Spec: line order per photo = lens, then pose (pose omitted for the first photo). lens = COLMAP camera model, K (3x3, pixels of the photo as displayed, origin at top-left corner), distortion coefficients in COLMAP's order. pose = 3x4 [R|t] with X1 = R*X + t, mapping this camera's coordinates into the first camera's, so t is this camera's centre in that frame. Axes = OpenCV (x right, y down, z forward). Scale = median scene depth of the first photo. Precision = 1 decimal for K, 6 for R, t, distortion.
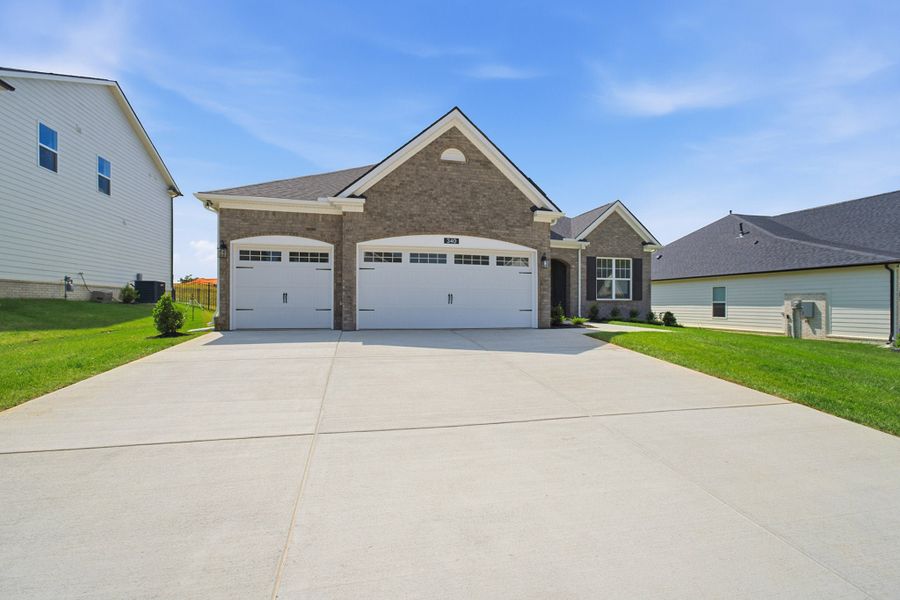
lens RADIAL K [[375.7, 0, 455.9], [0, 375.7, 294.2], [0, 0, 1]] dist [-0.009409, 0.004037]
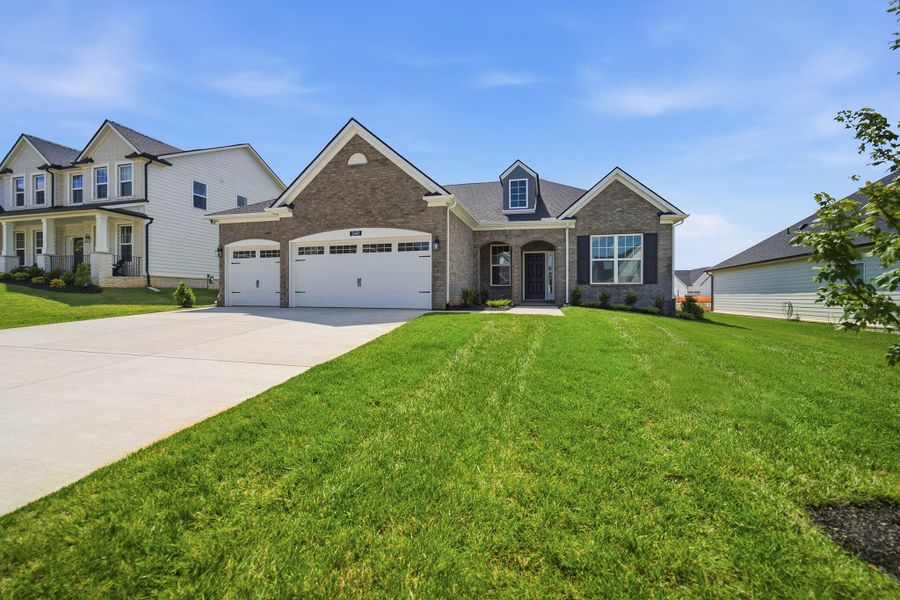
lens RADIAL K [[375.7, 0, 462.6], [0, 375.7, 293.2], [0, 0, 1]] dist [-0.009409, 0.004037]
pose [[0.880832, -0.005512, -0.473397, 0.792903], [0.012505, 0.999854, 0.011627, 0.034333], [0.473264, -0.016161, 0.880772, 0.117078]]
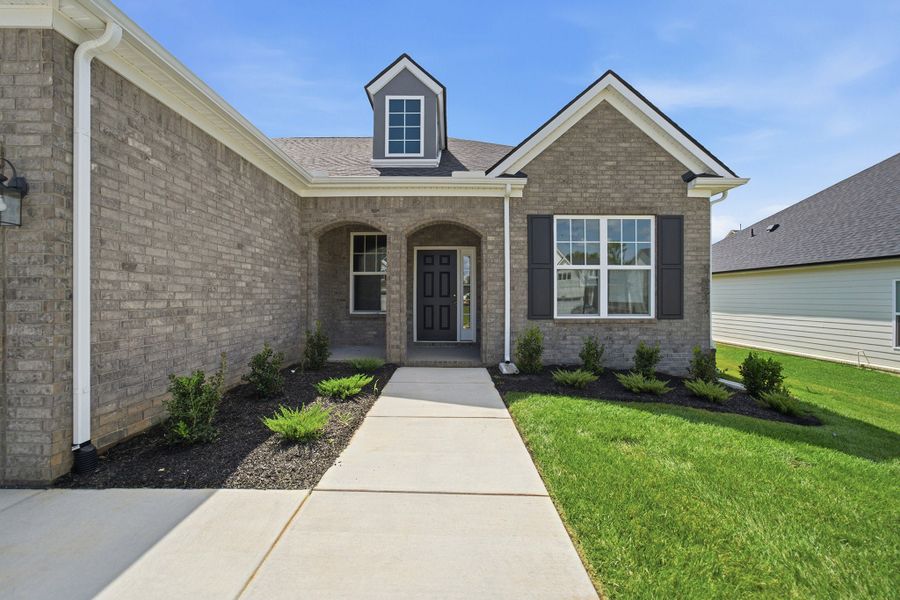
lens RADIAL K [[375.7, 0, 456.6], [0, 375.7, 285.8], [0, 0, 1]] dist [-0.009409, 0.004037]
pose [[0.969389, -0.007778, -0.245406, 0.559171], [0.007859, 0.999969, -0.000650, -0.032270], [0.245403, -0.001299, 0.969420, 0.857129]]
